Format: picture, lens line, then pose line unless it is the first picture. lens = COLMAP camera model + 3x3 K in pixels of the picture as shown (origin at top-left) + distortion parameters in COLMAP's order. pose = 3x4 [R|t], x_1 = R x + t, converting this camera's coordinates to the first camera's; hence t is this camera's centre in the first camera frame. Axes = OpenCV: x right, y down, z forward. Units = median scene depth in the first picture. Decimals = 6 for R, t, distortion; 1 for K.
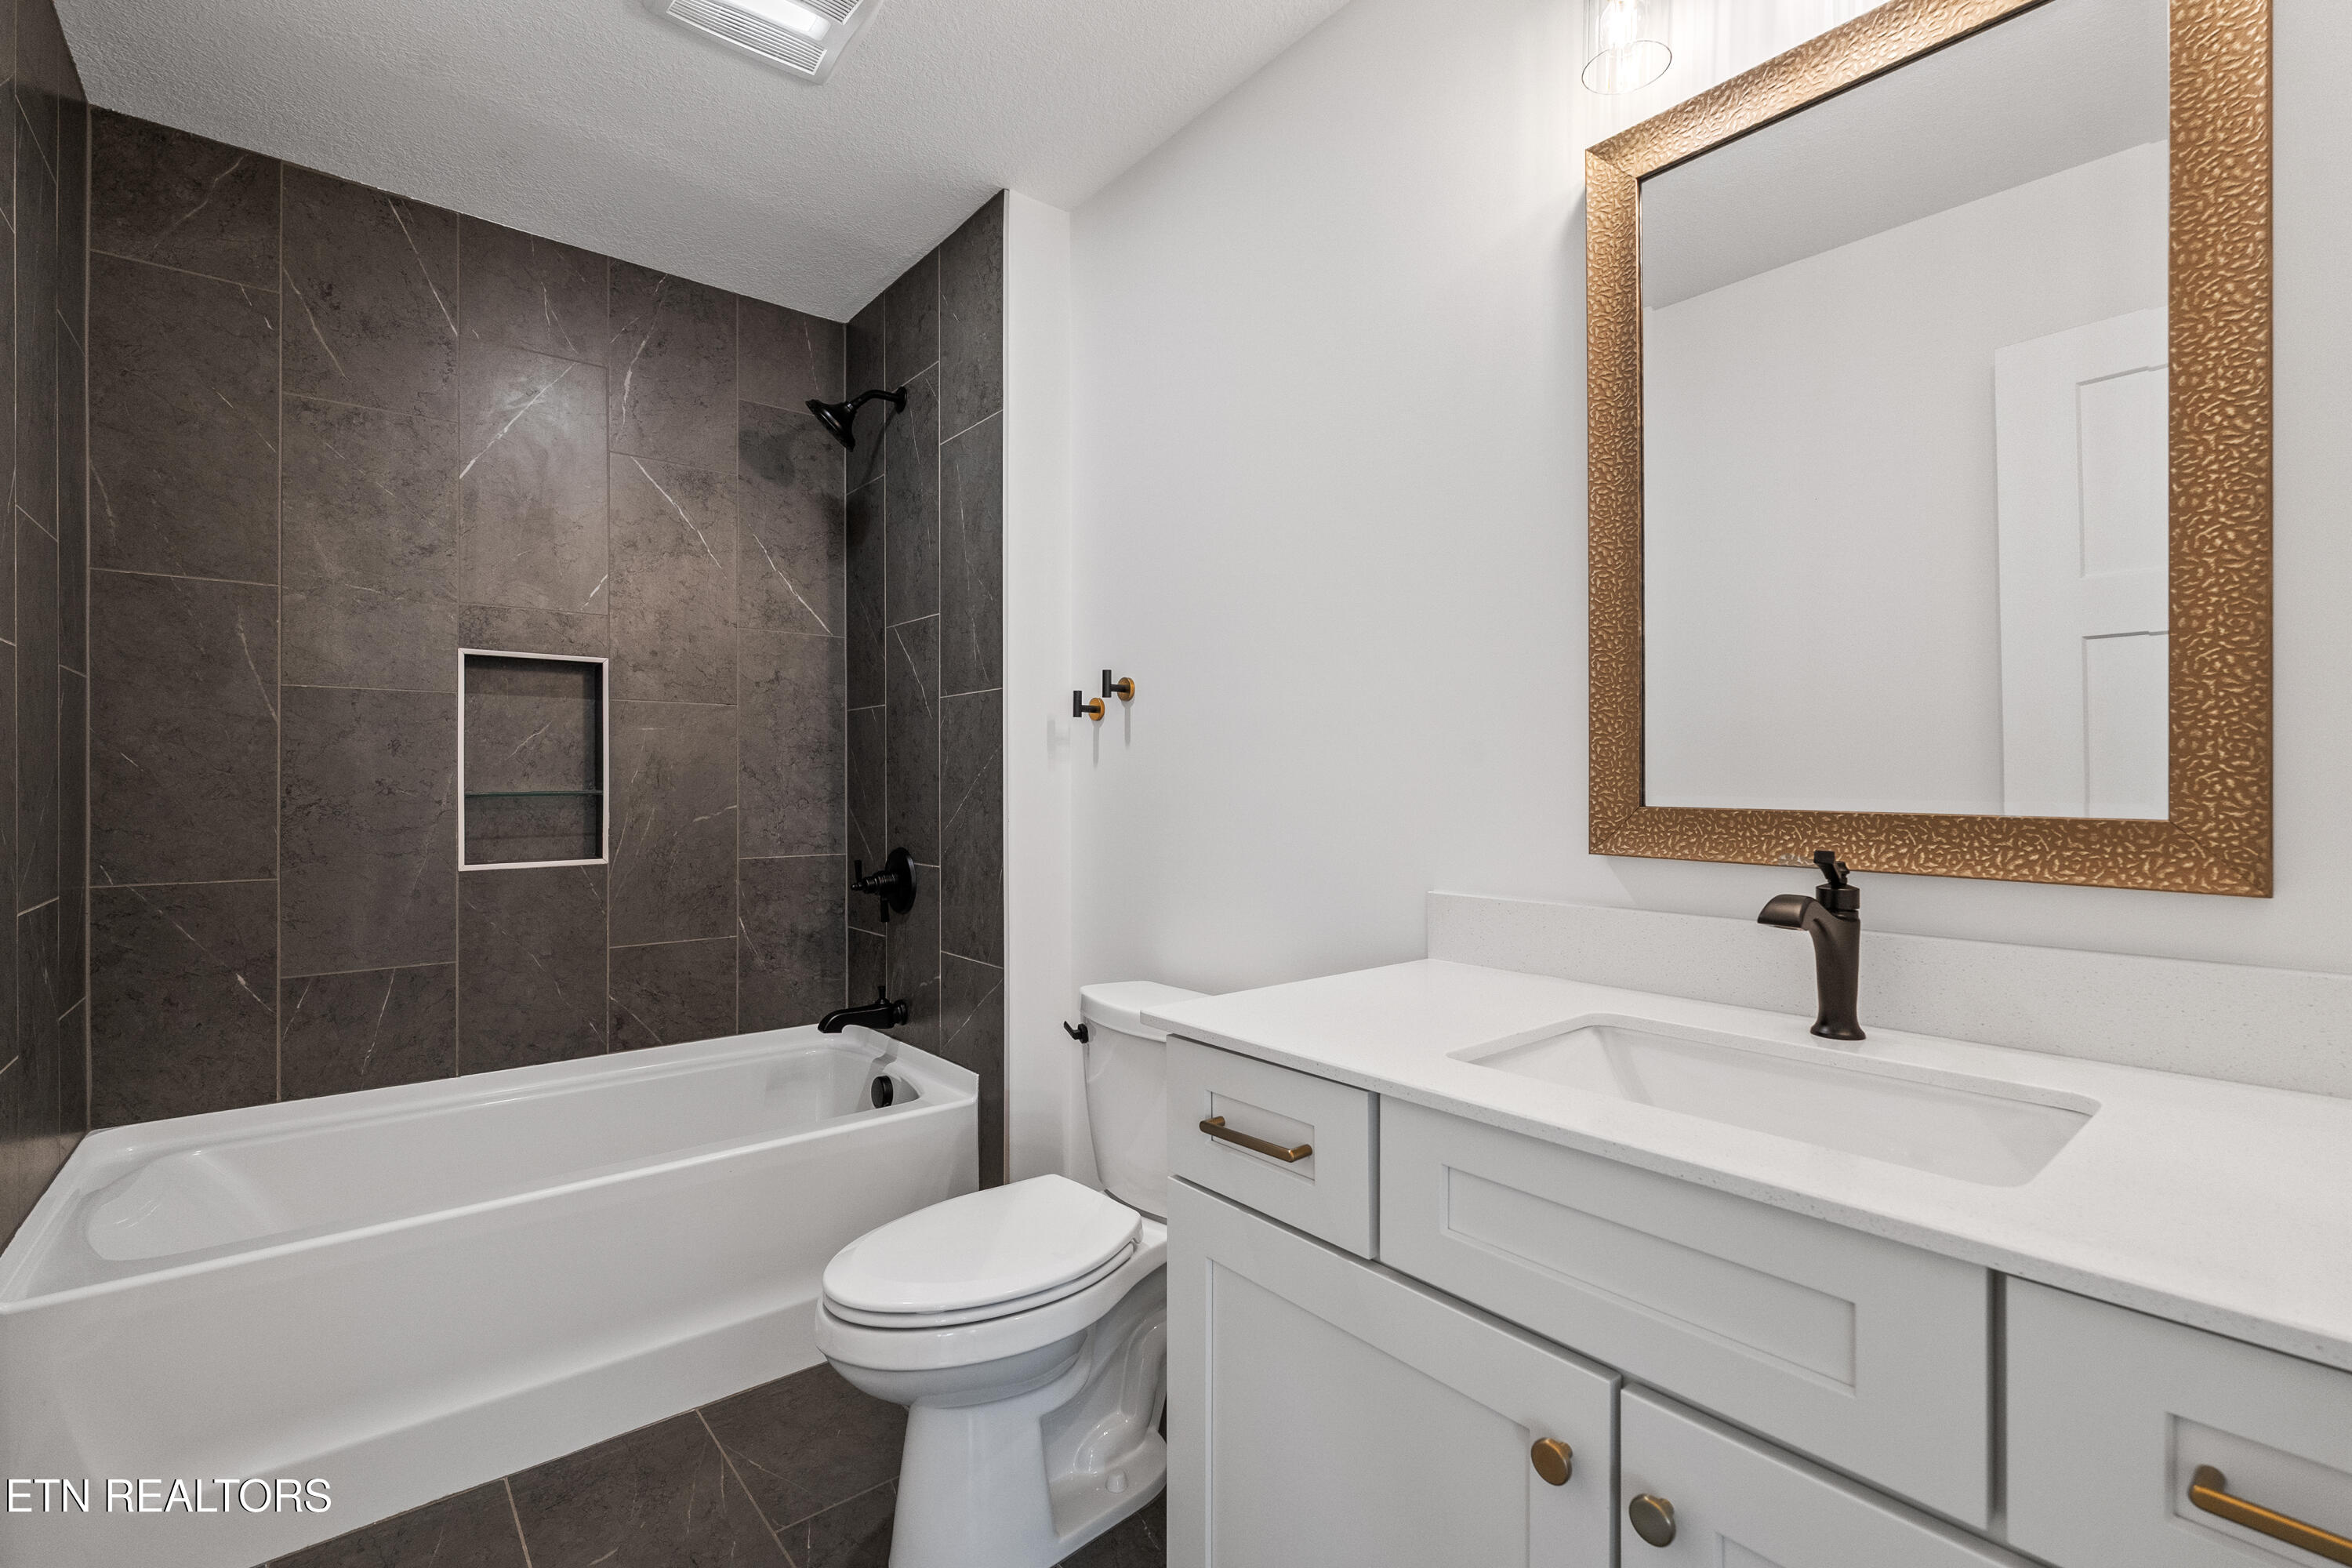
lens RADIAL K [[1037.7, 0, 1192.7], [0, 1037.7, 783.6], [0, 0, 1]] dist [-0.003206, -0.000567]
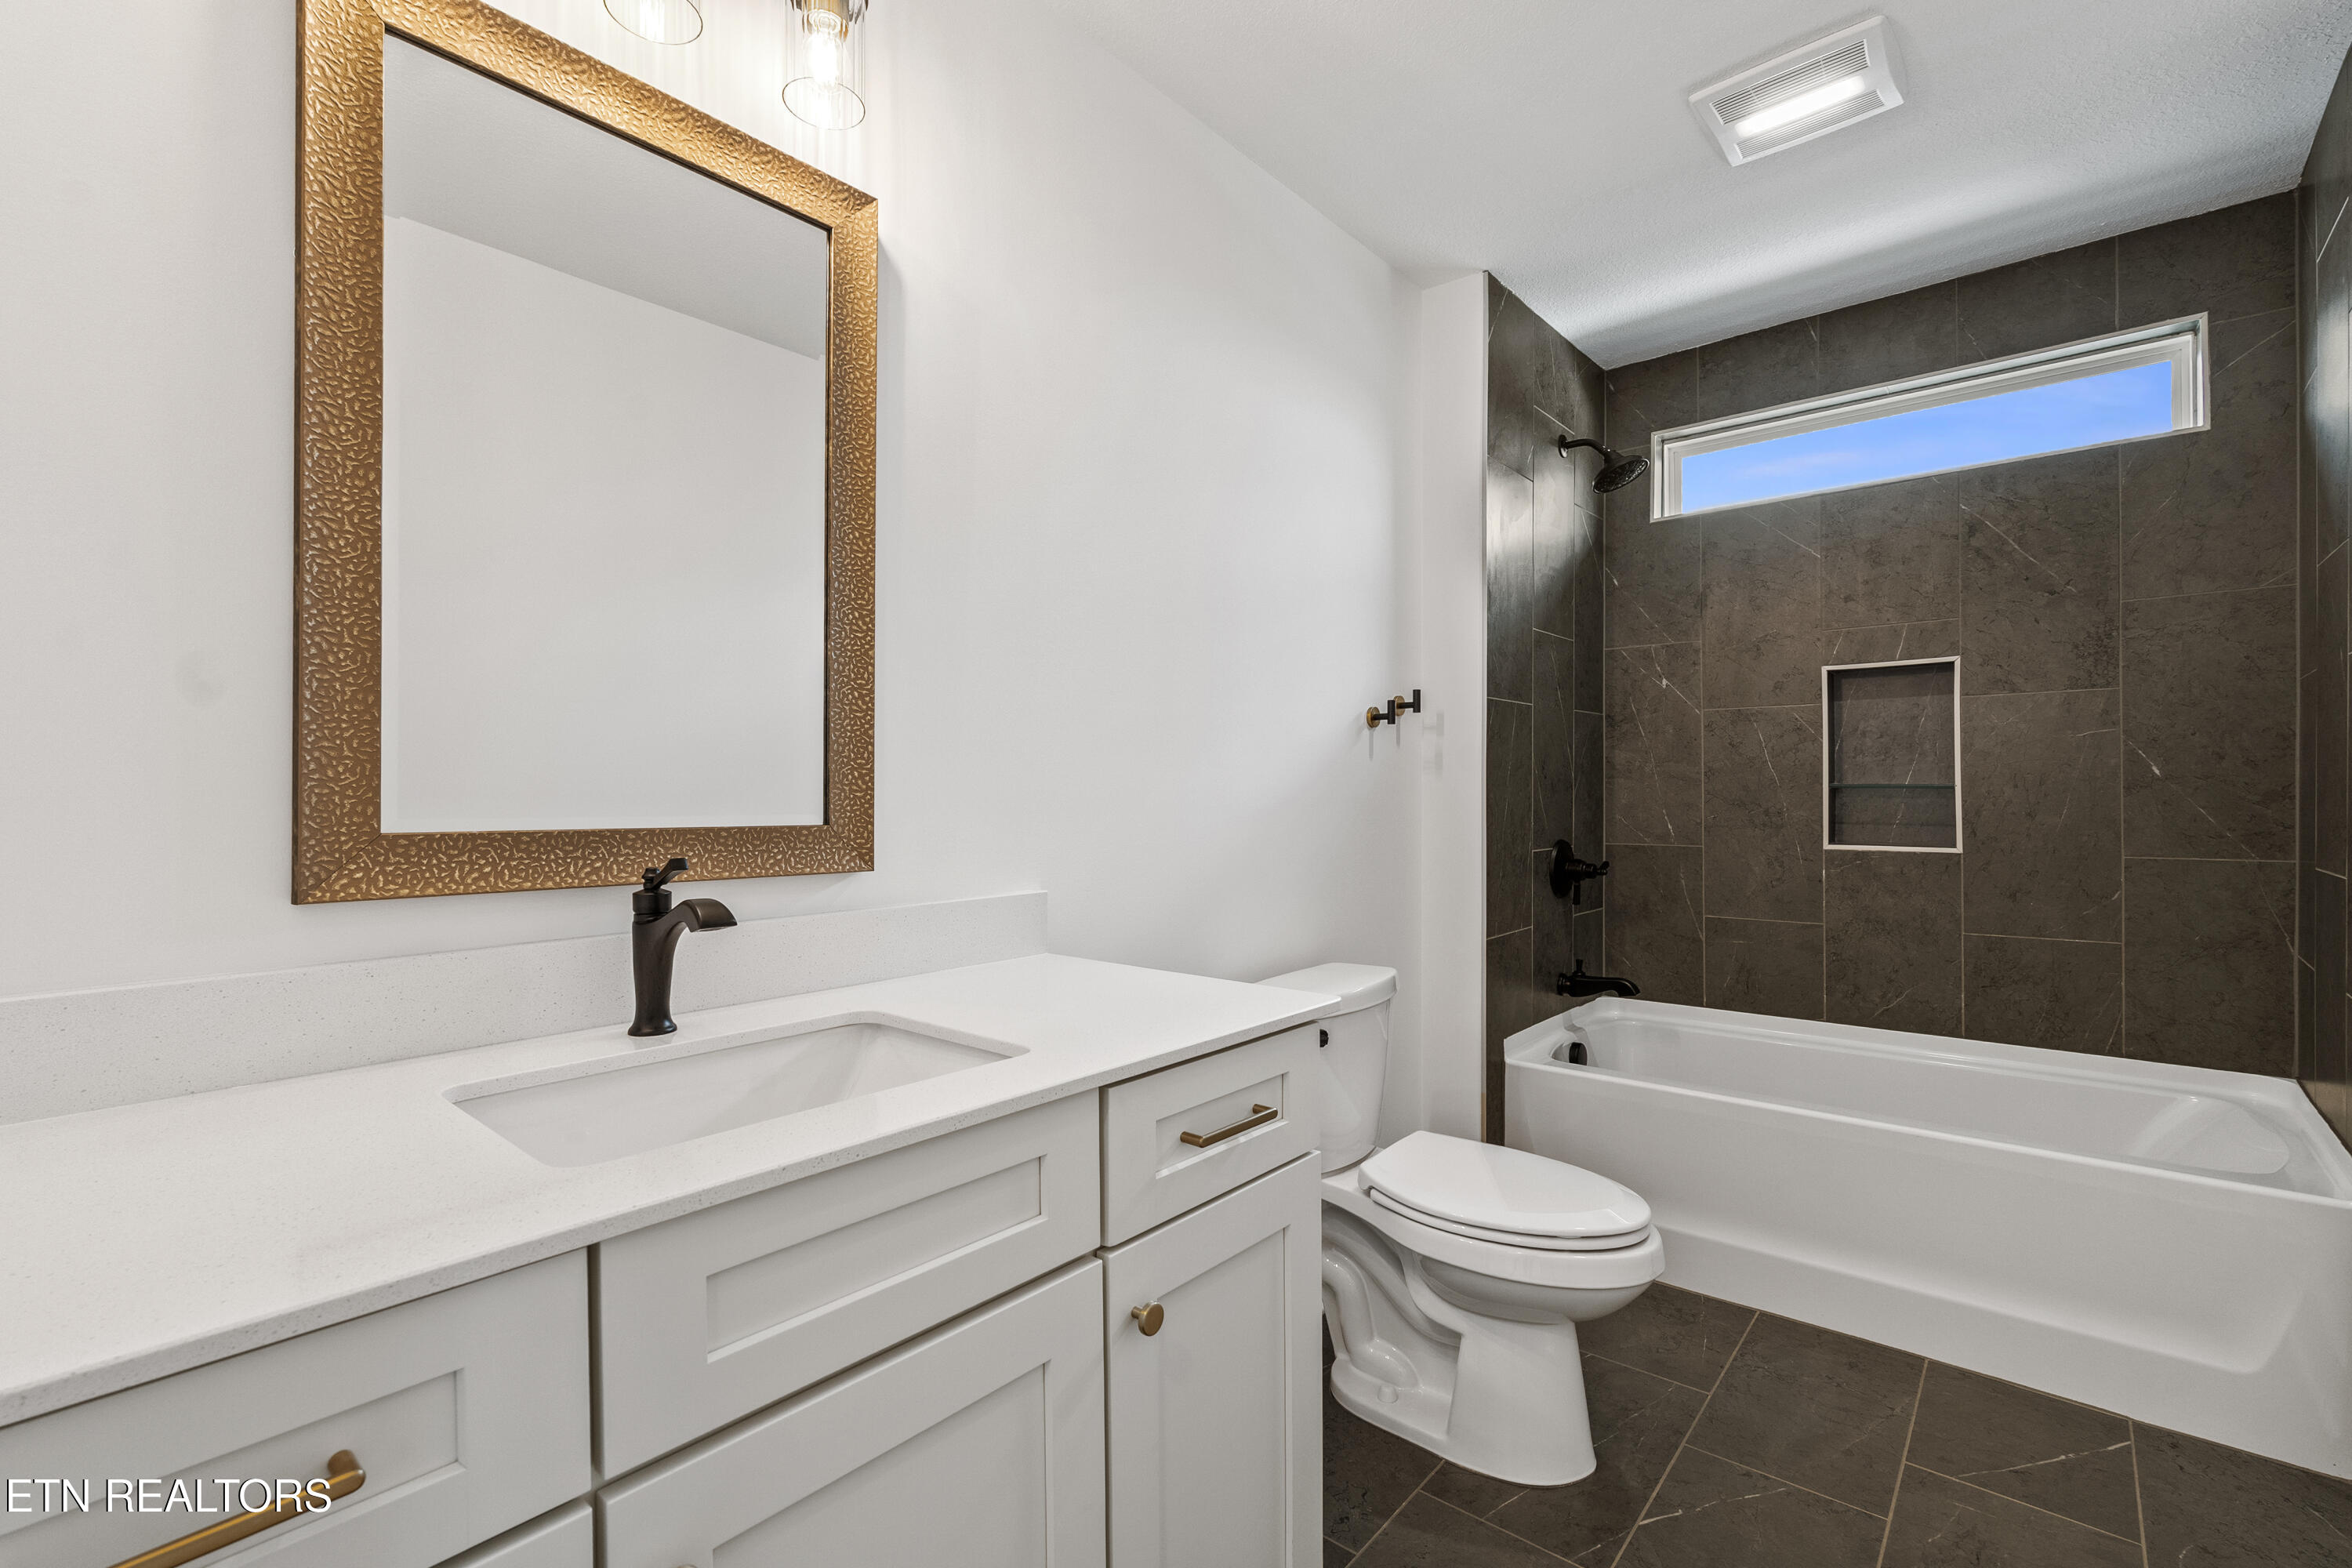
lens RADIAL K [[1037.7, 0, 1192.8], [0, 1037.7, 783.0], [0, 0, 1]] dist [-0.003206, -0.000567]
pose [[-0.163749, 0.009119, 0.986460, -0.406486], [0.007268, 0.999941, -0.008037, -0.005292], [-0.986475, 0.005853, -0.163806, 0.488827]]
